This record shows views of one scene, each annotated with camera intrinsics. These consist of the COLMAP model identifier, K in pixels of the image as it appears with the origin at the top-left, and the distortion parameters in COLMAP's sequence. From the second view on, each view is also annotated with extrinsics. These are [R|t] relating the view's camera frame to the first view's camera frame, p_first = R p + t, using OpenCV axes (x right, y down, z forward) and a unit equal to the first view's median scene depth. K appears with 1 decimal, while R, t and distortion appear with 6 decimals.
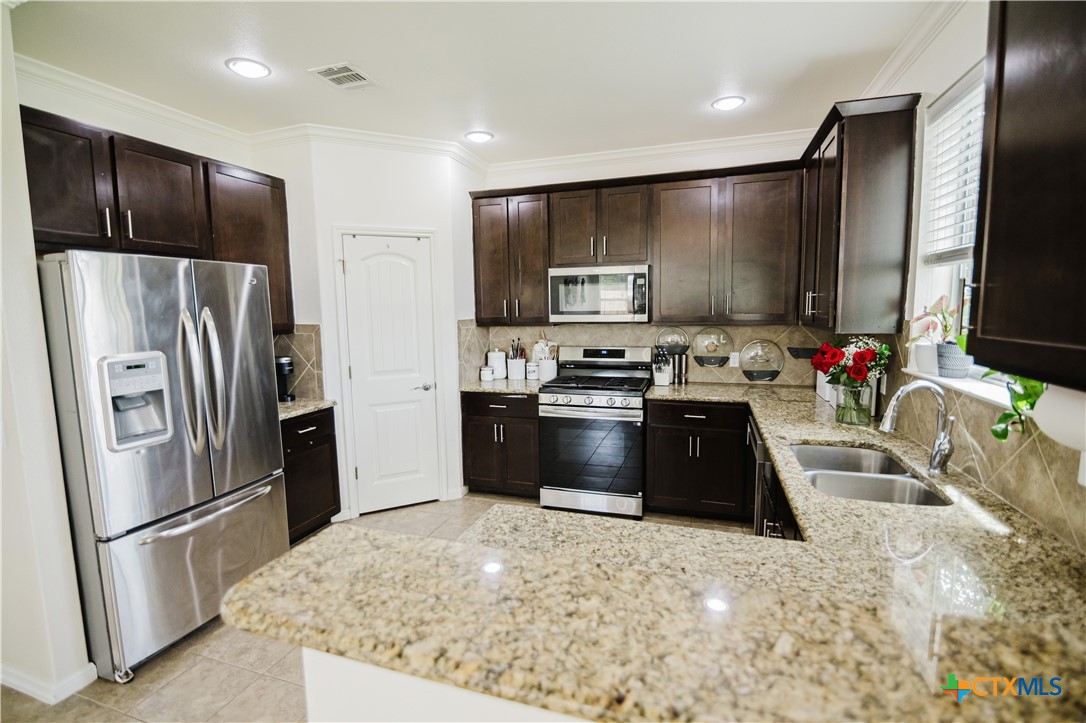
lens RADIAL K [[496.2, 0, 542.1], [0, 496.2, 358.7], [0, 0, 1]] dist [-0.001528, -0.000057]
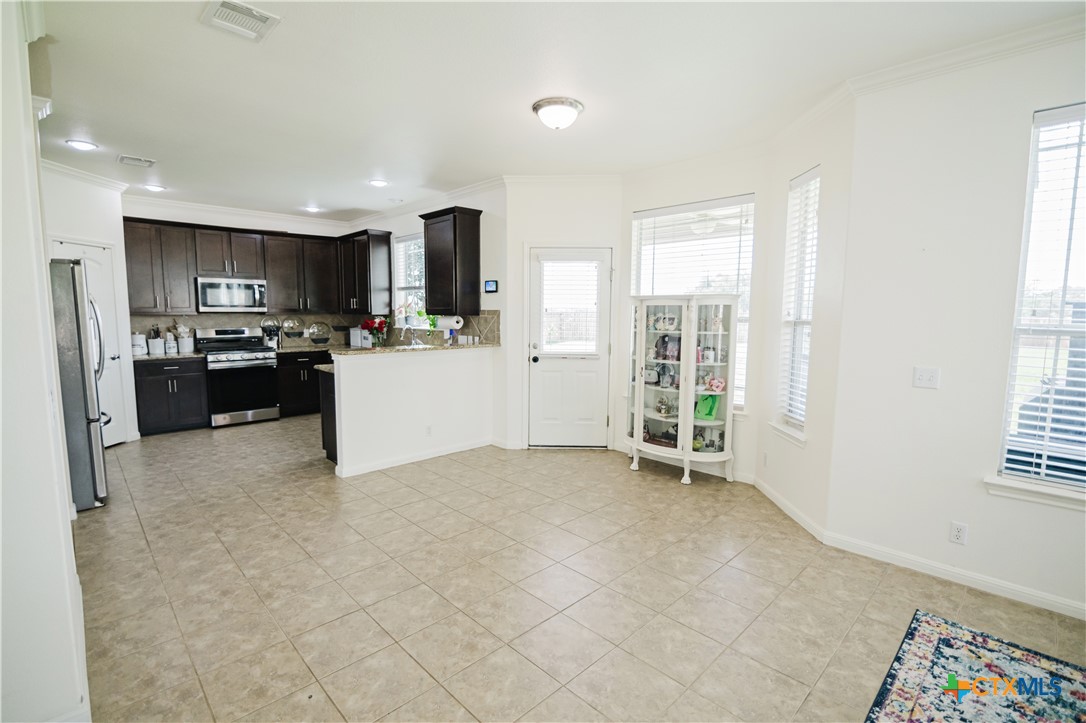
lens RADIAL K [[496.2, 0, 542.1], [0, 496.2, 358.7], [0, 0, 1]] dist [-0.001528, -0.000057]
pose [[0.458666, -0.067068, 0.886074, -0.912734], [0.085088, 0.995881, 0.031334, 0.120418], [-0.884525, 0.061022, 0.462483, -0.680545]]
